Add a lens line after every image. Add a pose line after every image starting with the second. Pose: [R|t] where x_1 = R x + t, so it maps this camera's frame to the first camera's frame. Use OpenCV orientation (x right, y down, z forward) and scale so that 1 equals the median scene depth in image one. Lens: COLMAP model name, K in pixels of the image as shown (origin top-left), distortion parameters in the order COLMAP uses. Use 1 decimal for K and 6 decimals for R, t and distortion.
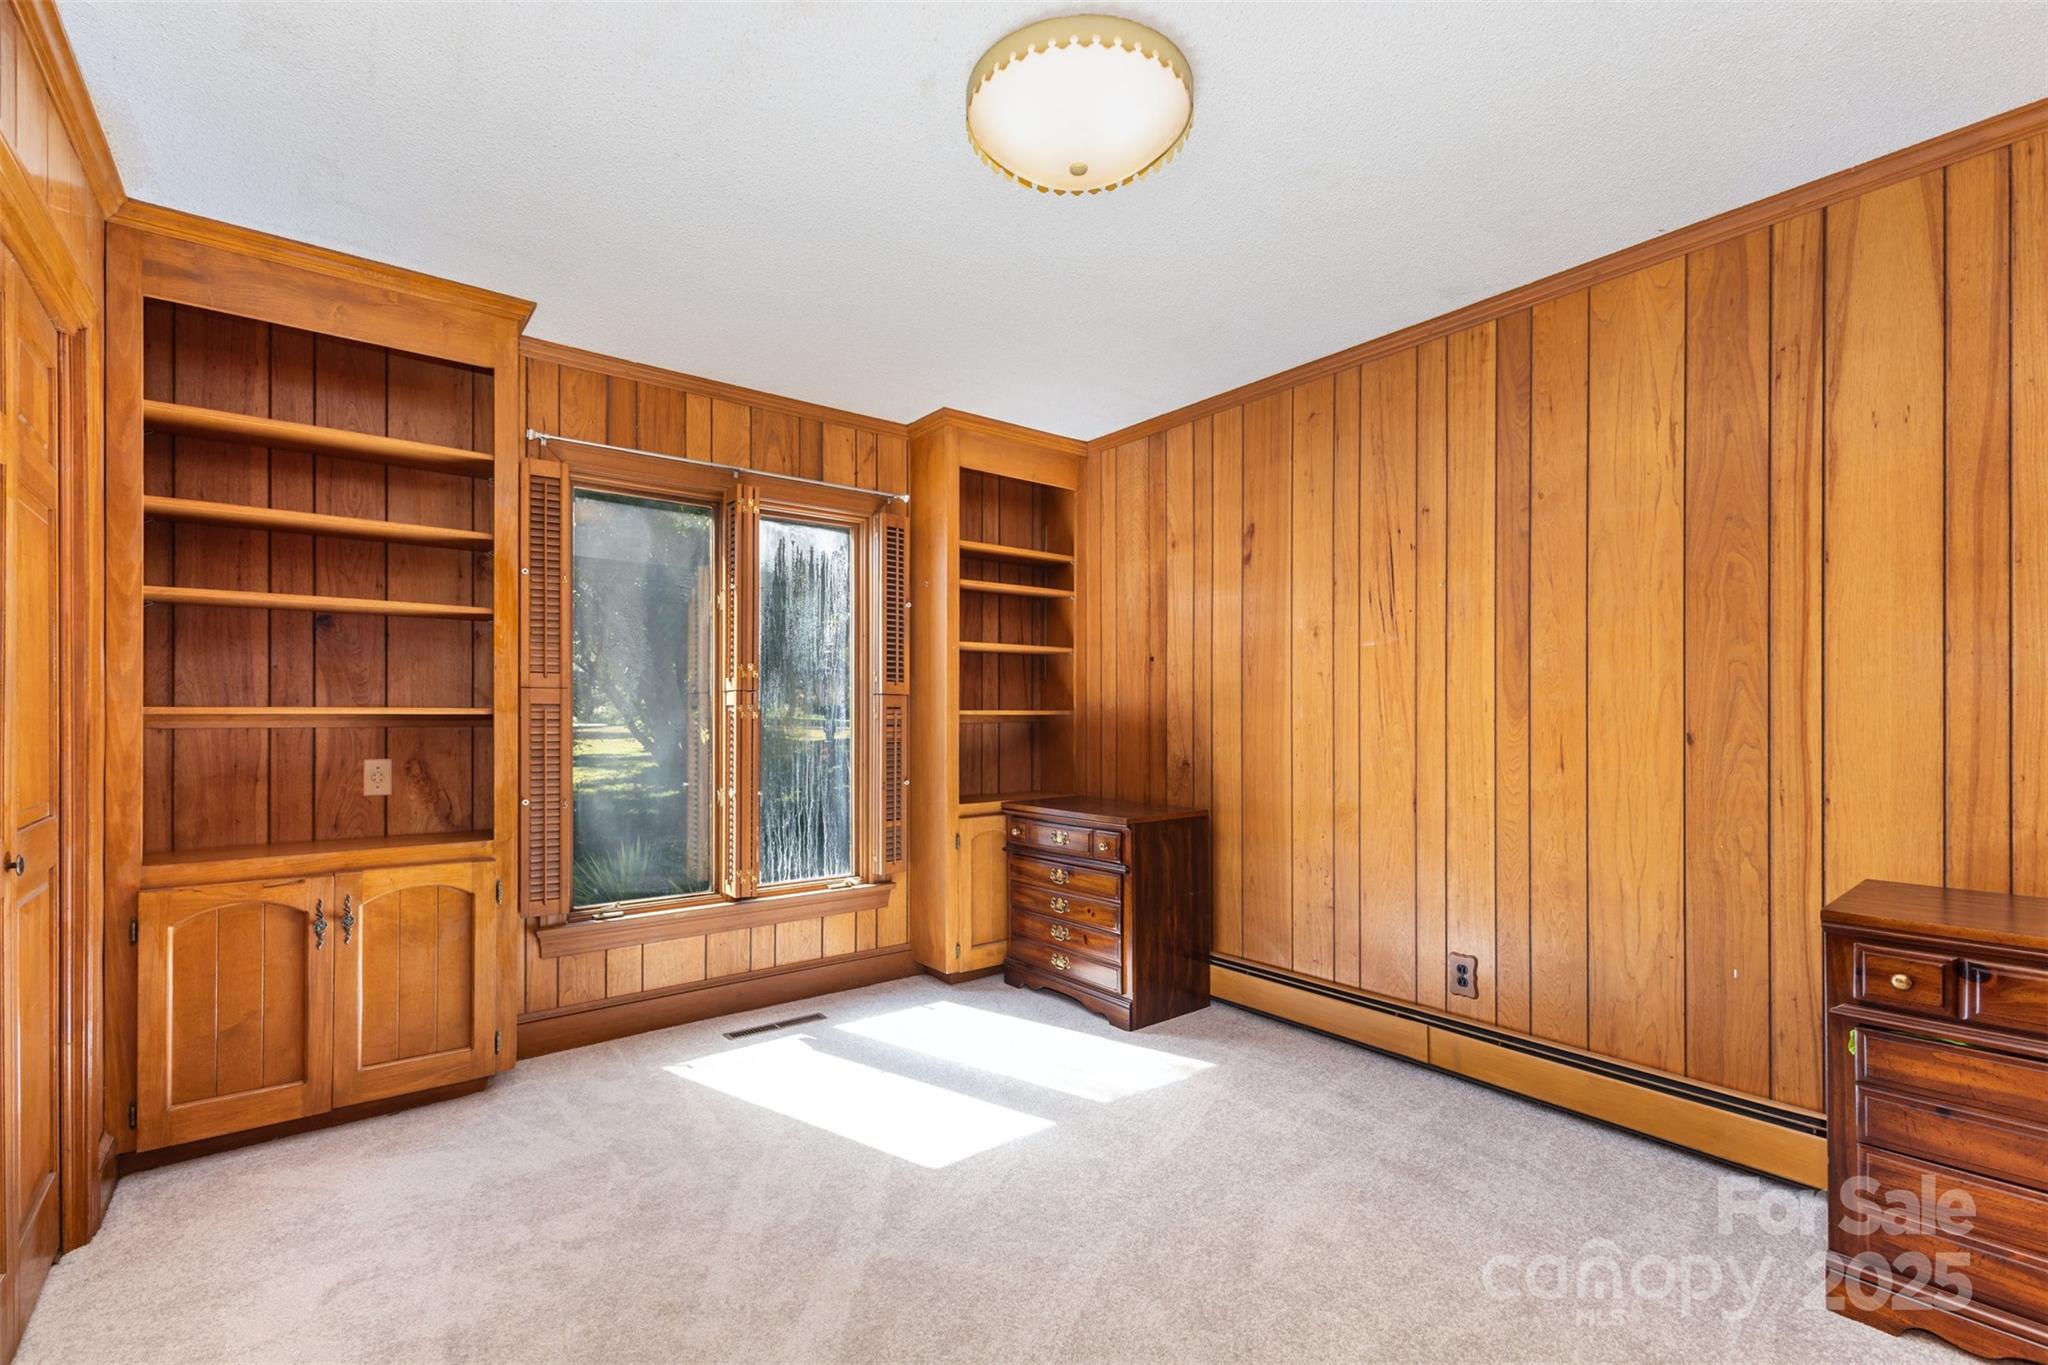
lens RADIAL K [[897.4, 0, 1009.3], [0, 897.4, 716.6], [0, 0, 1]] dist [0.012723, -0.000258]
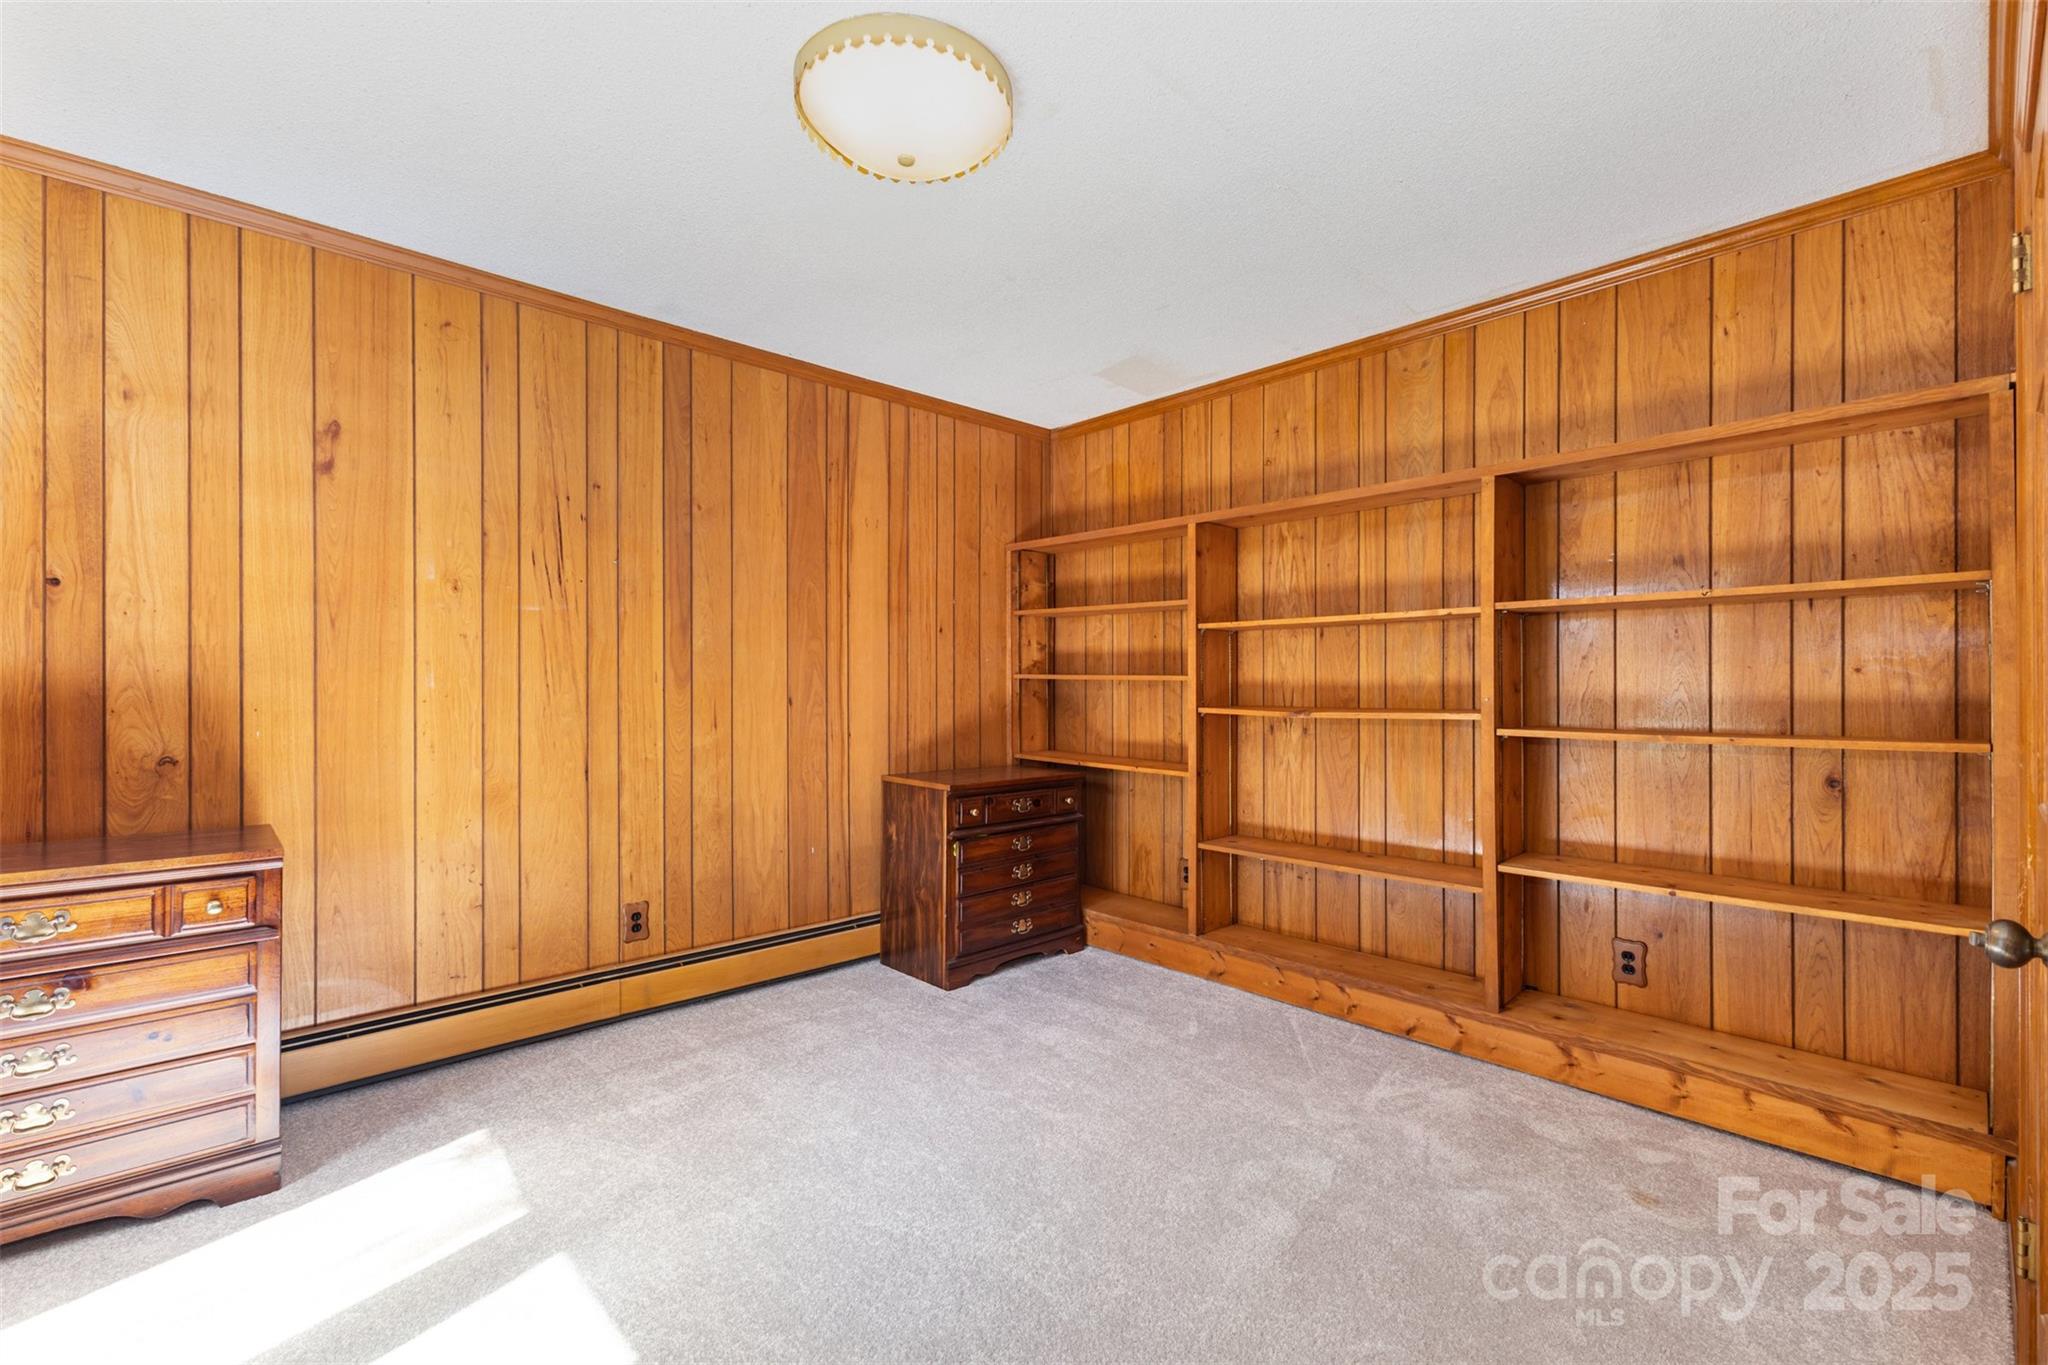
lens RADIAL K [[897.4, 0, 1022.9], [0, 897.4, 684.2], [0, 0, 1]] dist [0.012723, -0.000258]
pose [[-0.096809, 0.003706, 0.995296, -0.626743], [0.000098, 0.999993, -0.003714, 0.001779], [-0.995303, -0.000262, -0.096809, 0.628963]]
